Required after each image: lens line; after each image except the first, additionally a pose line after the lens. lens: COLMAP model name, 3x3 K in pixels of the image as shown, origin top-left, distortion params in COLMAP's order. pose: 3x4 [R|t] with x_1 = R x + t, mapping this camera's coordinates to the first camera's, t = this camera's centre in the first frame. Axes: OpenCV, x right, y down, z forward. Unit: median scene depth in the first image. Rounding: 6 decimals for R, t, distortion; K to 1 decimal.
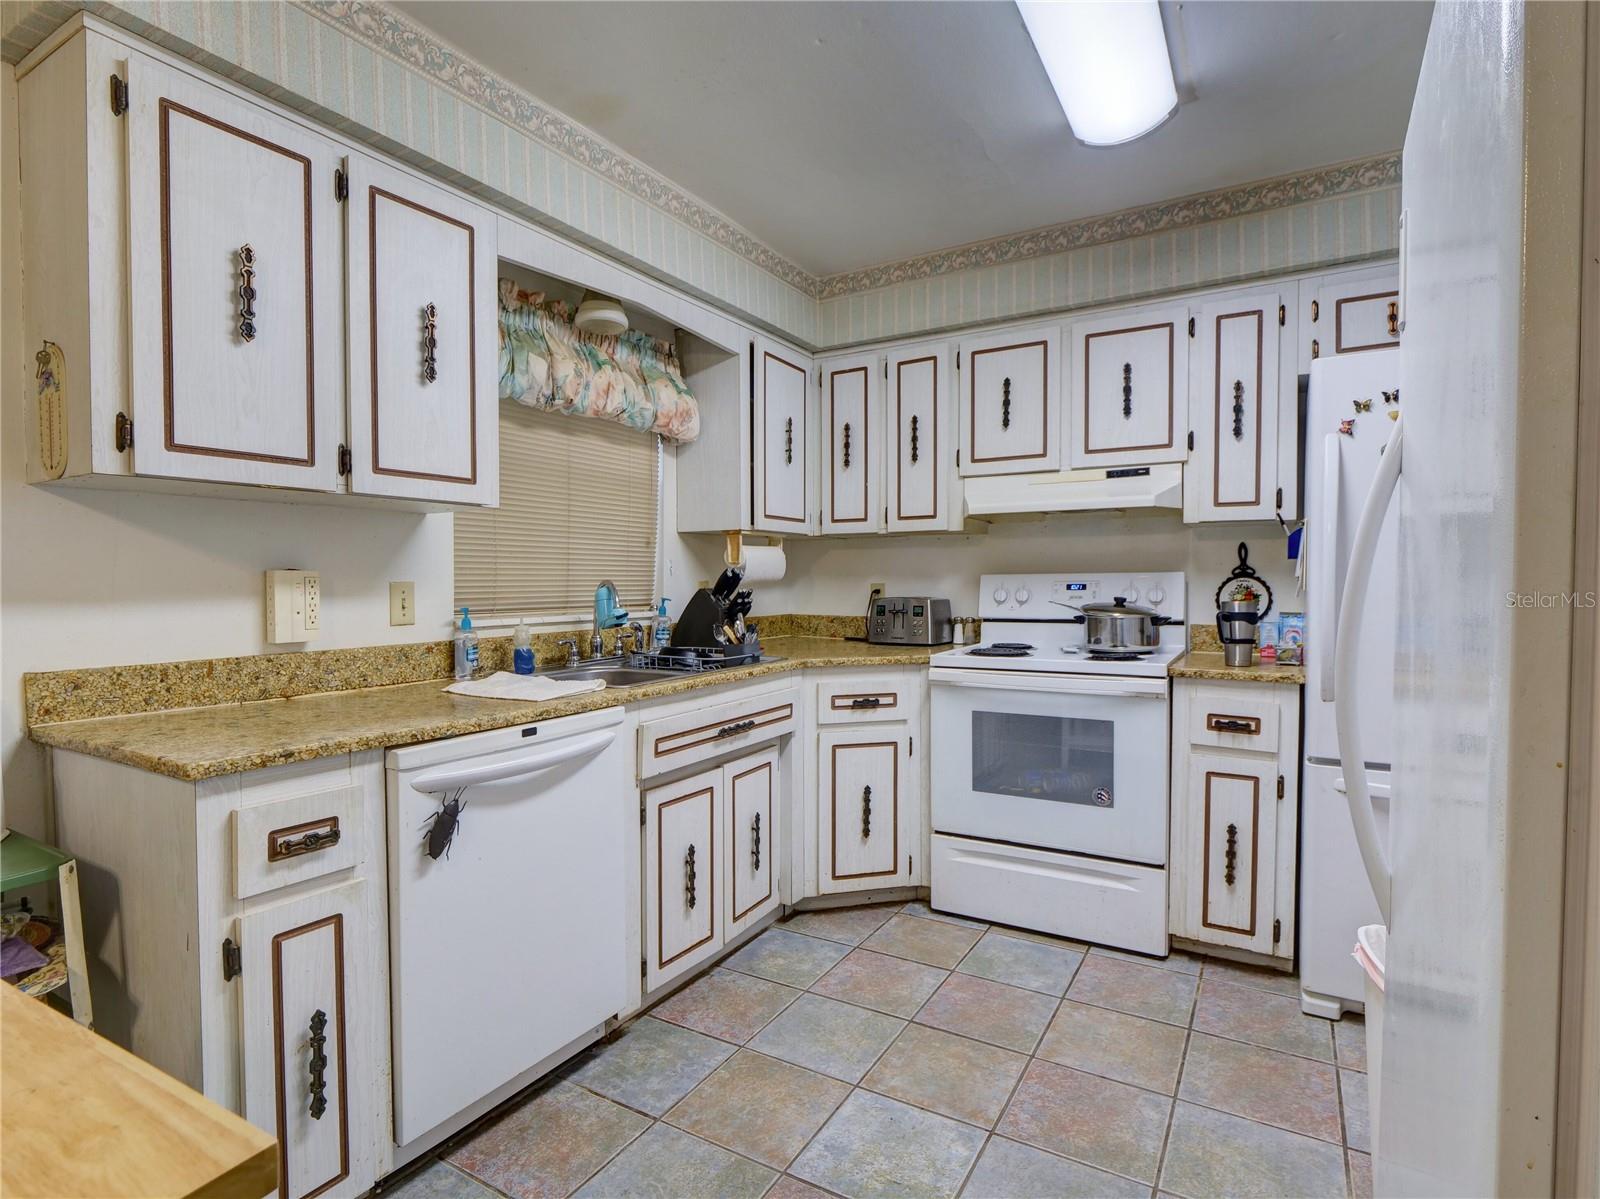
lens RADIAL K [[813.3, 0, 800.8], [0, 813.3, 601.4], [0, 0, 1]] dist [-0.008567, 0.000028]
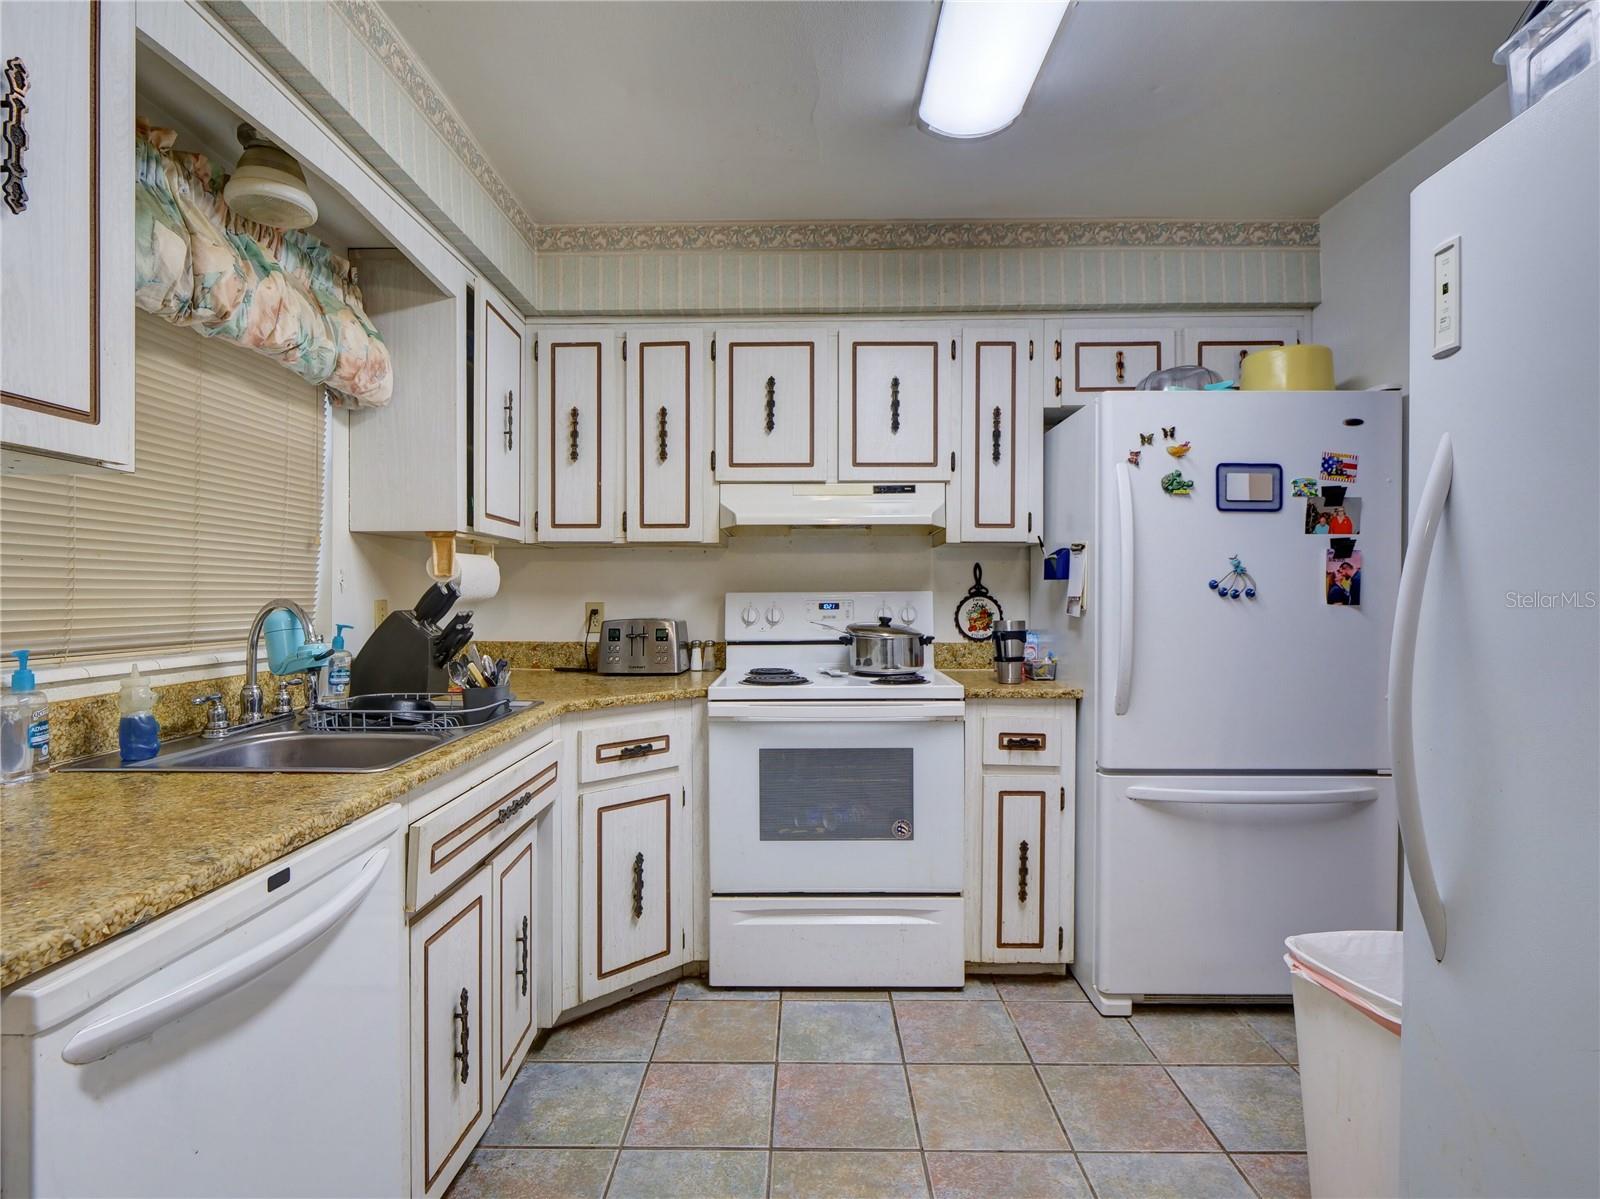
lens RADIAL K [[813.3, 0, 789.2], [0, 813.3, 601.0], [0, 0, 1]] dist [-0.008567, 0.000028]
pose [[0.869993, -0.000843, 0.493064, -0.197276], [0.011191, 0.999775, -0.018037, -0.008371], [-0.492938, 0.021210, 0.869806, 0.228167]]
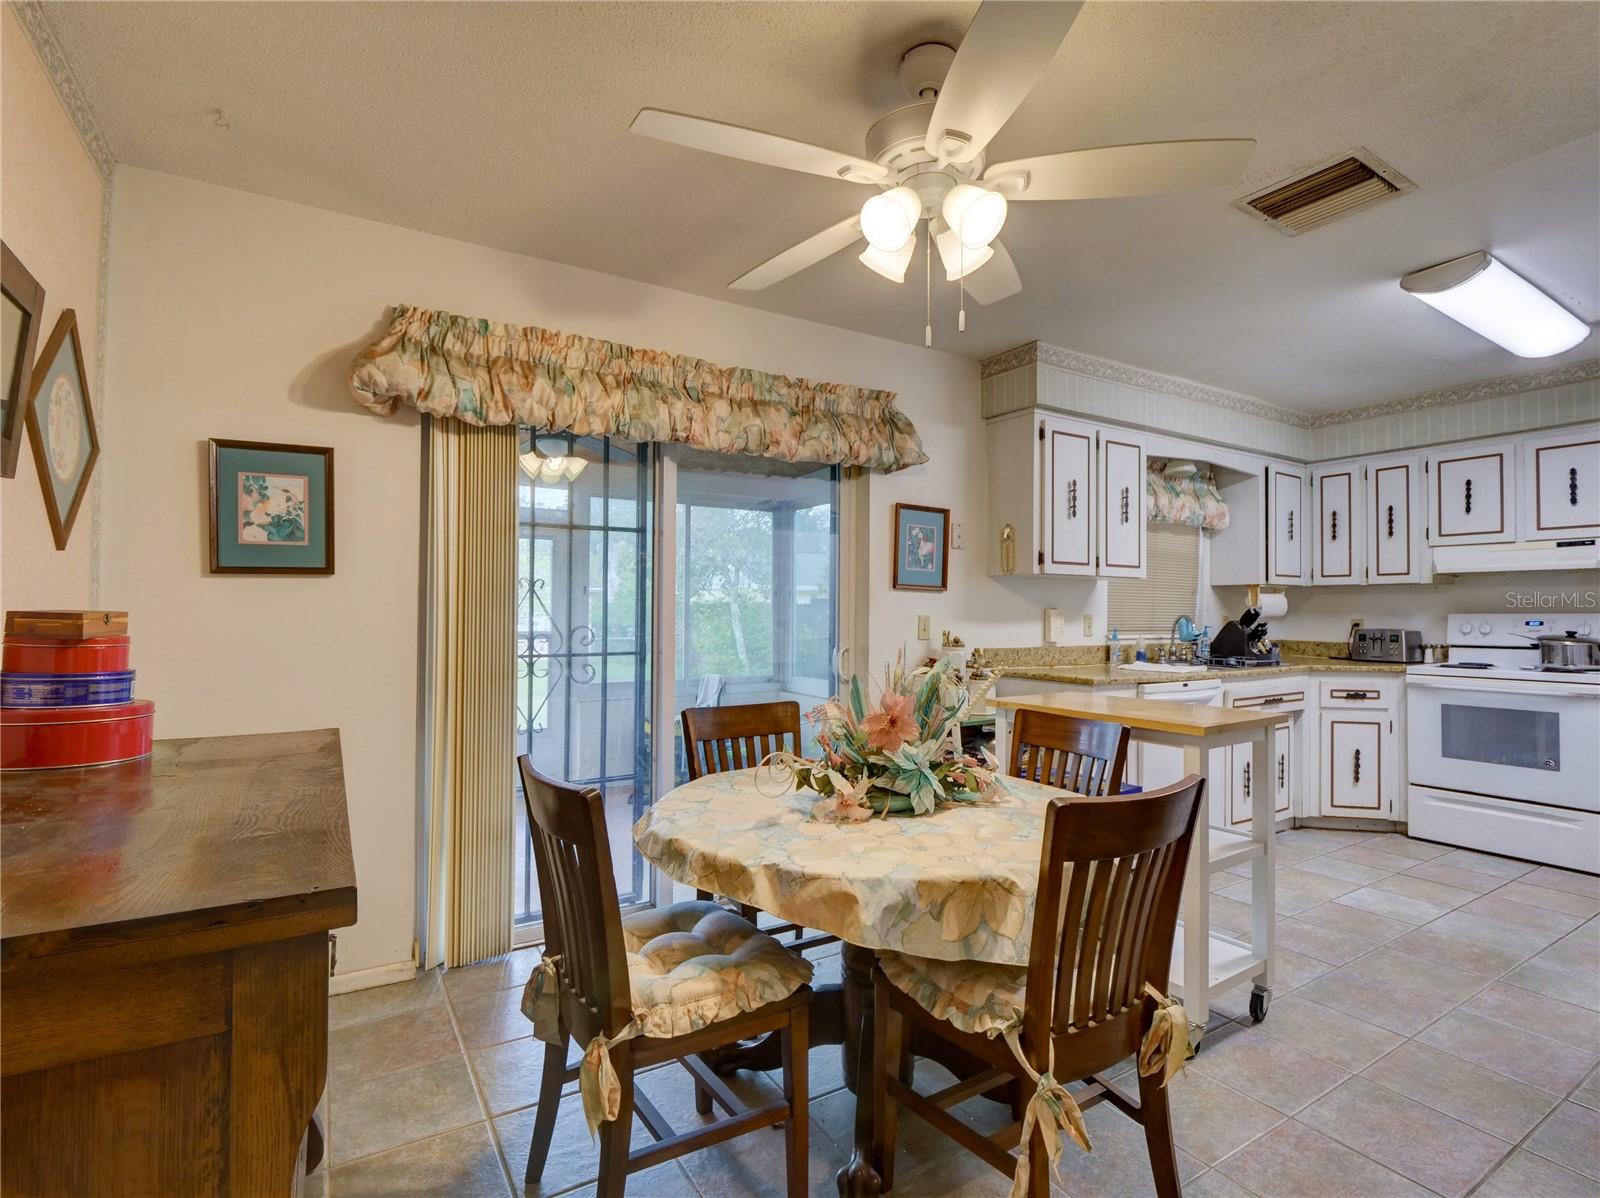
lens RADIAL K [[783.3, 0, 804.6], [0, 783.3, 596.4], [0, 0, 1]] dist [-0.013474, 0.001320]
pose [[0.886833, 0.000628, -0.462089, -0.177751], [-0.022692, 0.998852, -0.042194, 0.023073], [0.461532, 0.047905, 0.885829, -0.862915]]
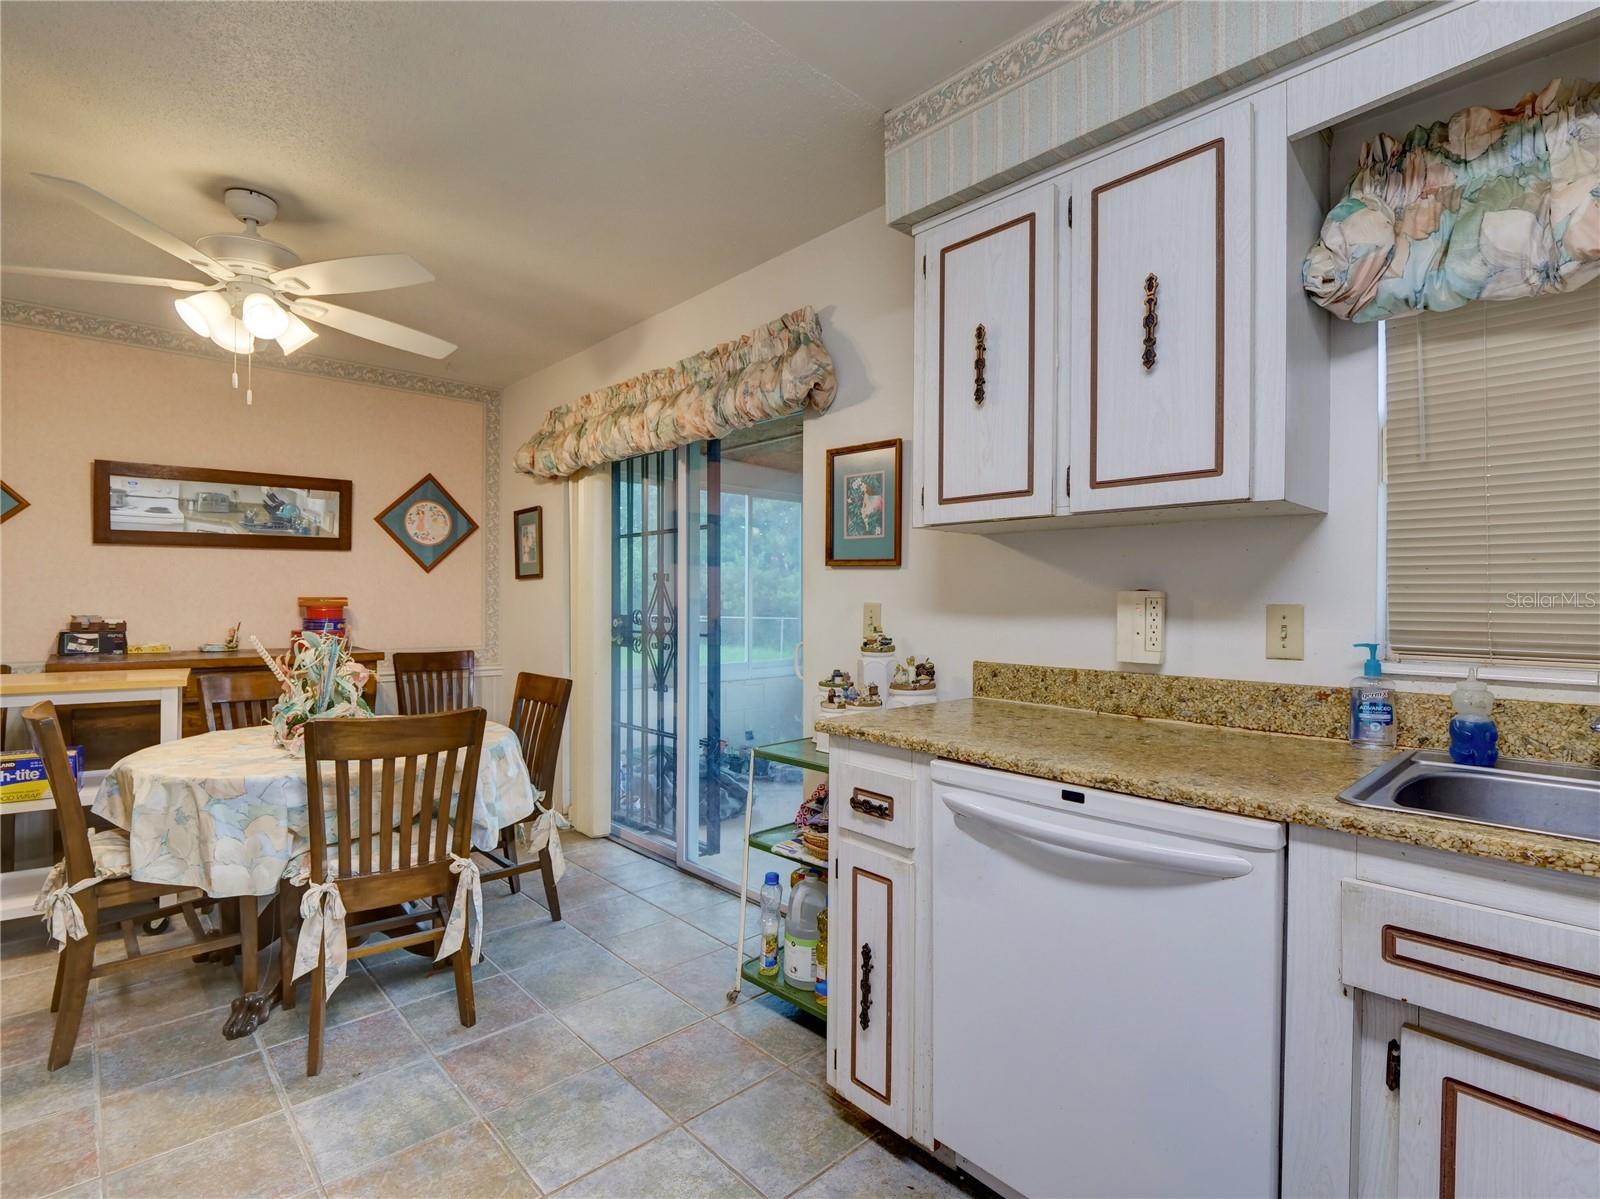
lens RADIAL K [[783.3, 0, 766.6], [0, 783.3, 591.0], [0, 0, 1]] dist [-0.013474, 0.001320]
pose [[-0.298975, -0.002731, -0.954257, 0.309276], [-0.028211, 0.999584, 0.005978, -0.022082], [0.953844, 0.028708, -0.298928, 0.608837]]
